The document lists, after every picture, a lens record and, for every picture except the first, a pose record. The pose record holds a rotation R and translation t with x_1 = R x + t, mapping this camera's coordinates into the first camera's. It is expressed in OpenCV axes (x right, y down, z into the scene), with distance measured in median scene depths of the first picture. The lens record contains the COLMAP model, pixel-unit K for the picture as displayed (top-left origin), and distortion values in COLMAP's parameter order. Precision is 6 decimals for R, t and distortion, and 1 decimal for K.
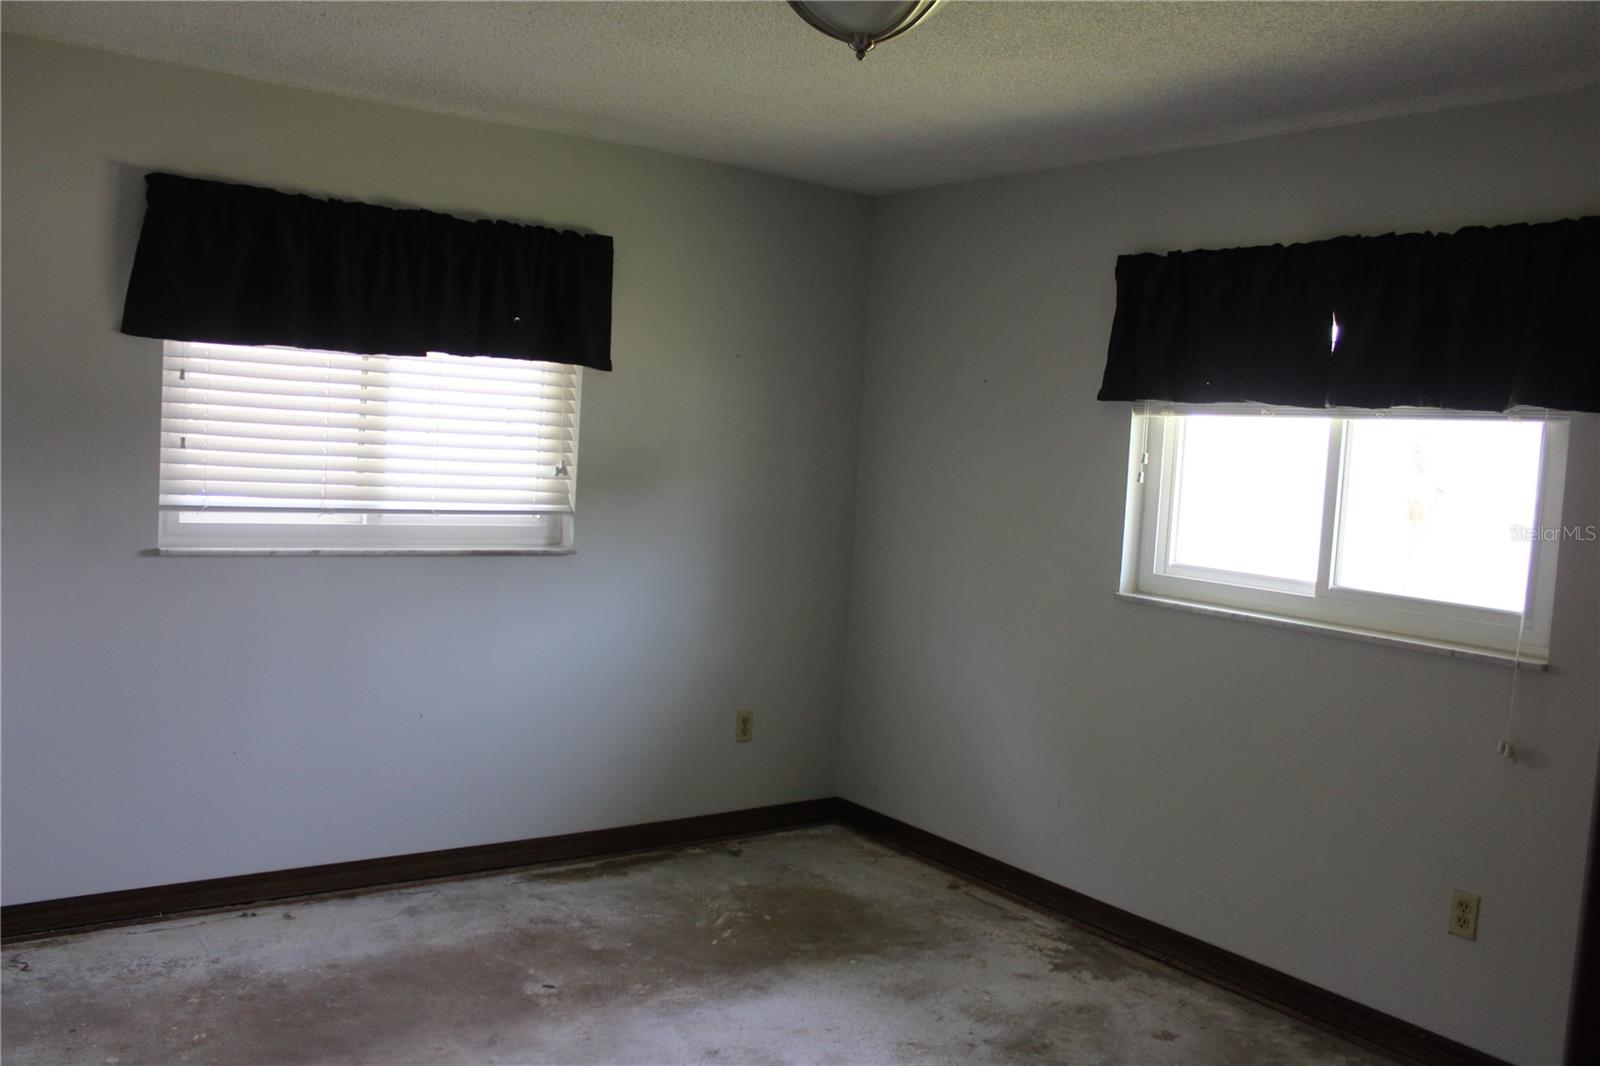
lens RADIAL K [[1417.1, 0, 800.0], [0, 1417.1, 533.0], [0, 0, 1]] dist [-0.003694, -0.000512]
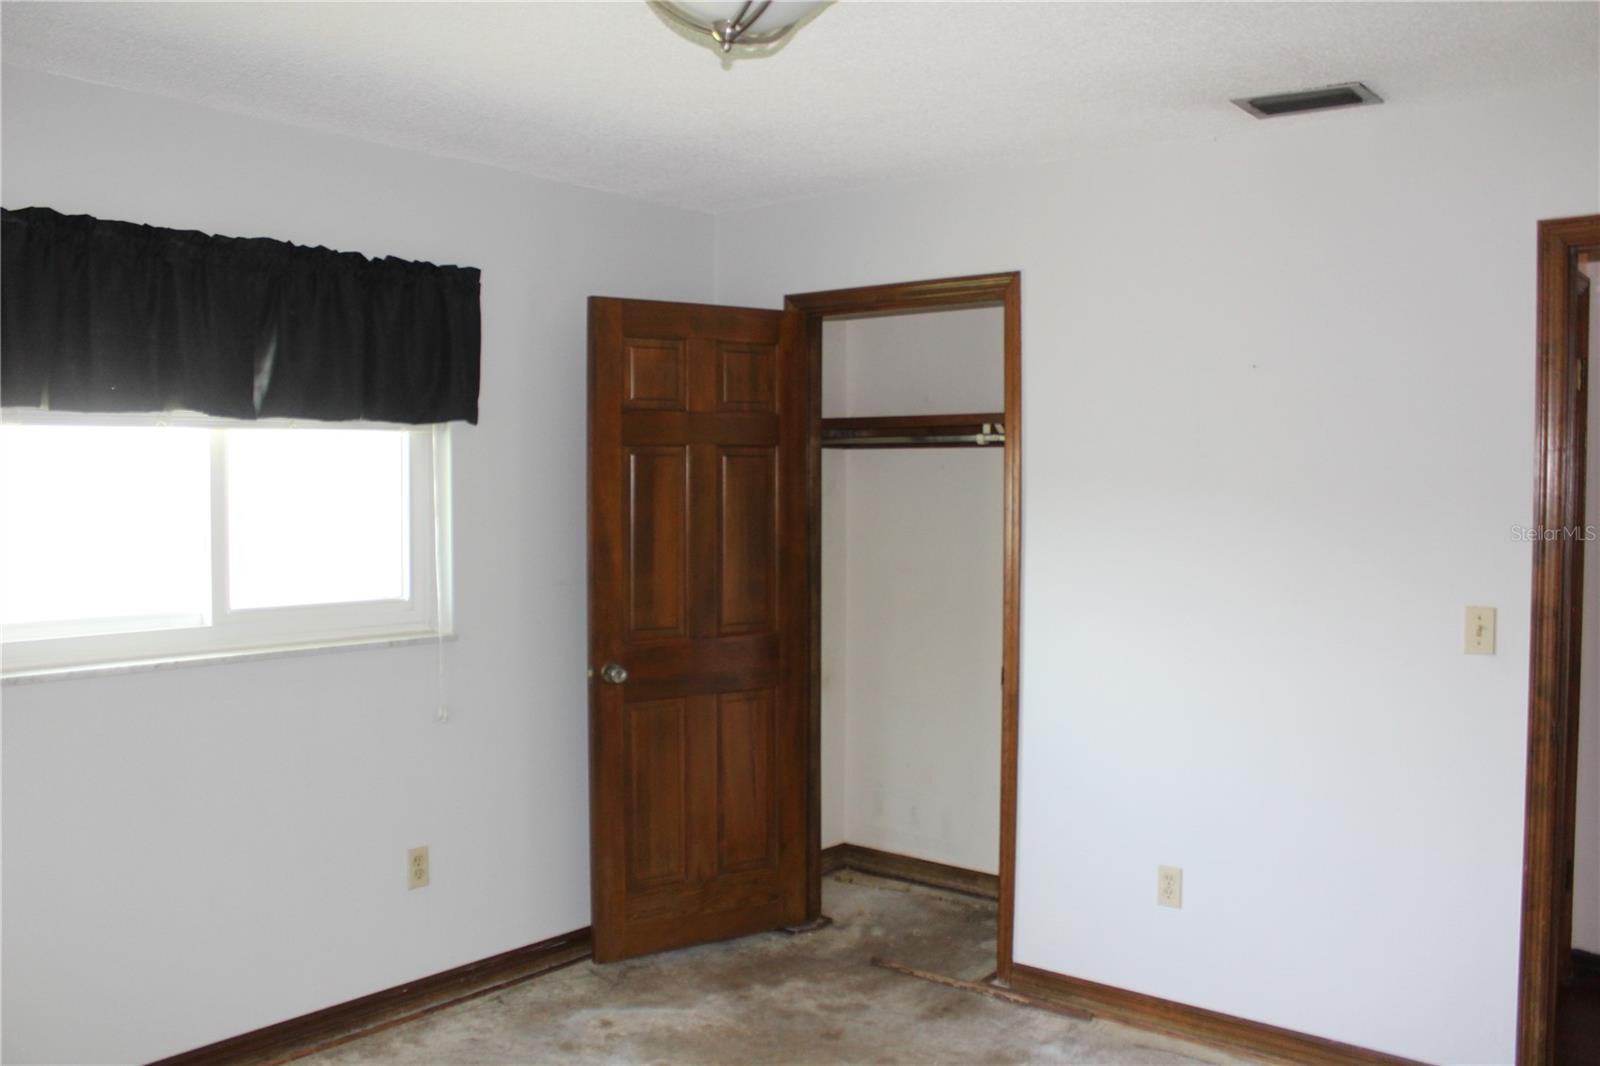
lens RADIAL K [[1417.1, 0, 800.0], [0, 1417.1, 533.0], [0, 0, 1]] dist [-0.003694, -0.000512]
pose [[-0.242304, -0.093257, 0.965708, -0.638016], [0.056444, 0.992329, 0.109990, -0.097989], [-0.968557, 0.081159, -0.235181, 0.893853]]
